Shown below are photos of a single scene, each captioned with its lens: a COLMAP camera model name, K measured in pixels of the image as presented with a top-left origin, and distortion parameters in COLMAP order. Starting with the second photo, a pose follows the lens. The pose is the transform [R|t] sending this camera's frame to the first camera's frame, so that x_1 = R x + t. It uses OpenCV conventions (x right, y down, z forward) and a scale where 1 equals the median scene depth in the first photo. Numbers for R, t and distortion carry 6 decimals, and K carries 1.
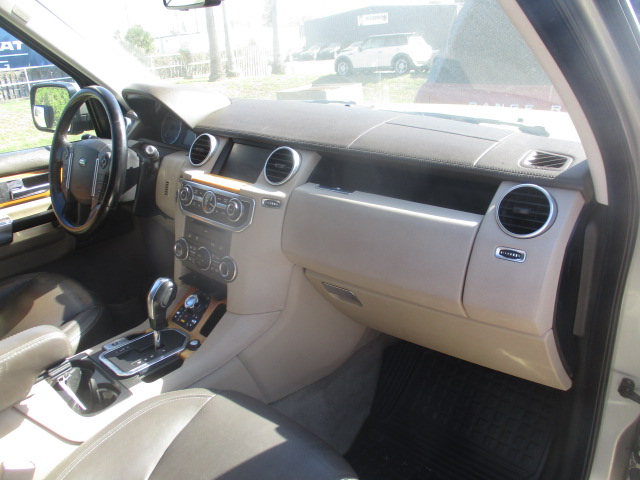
lens RADIAL K [[537.1, 0, 320.0], [0, 537.1, 240.0], [0, 0, 1]] dist [-0.027209, 0.012015]
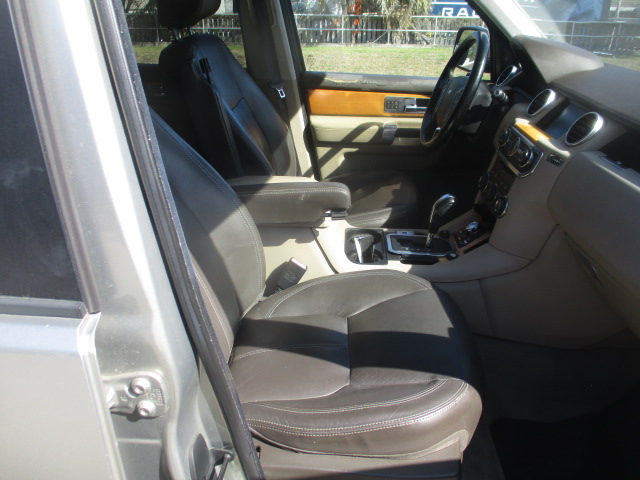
lens RADIAL K [[537.1, 0, 320.0], [0, 537.1, 240.0], [0, 0, 1]] dist [-0.027209, 0.012015]
pose [[0.653993, 0.380614, -0.653778, 0.343247], [-0.333943, 0.920703, 0.201958, 0.019472], [0.678804, 0.086245, 0.729237, -0.073469]]
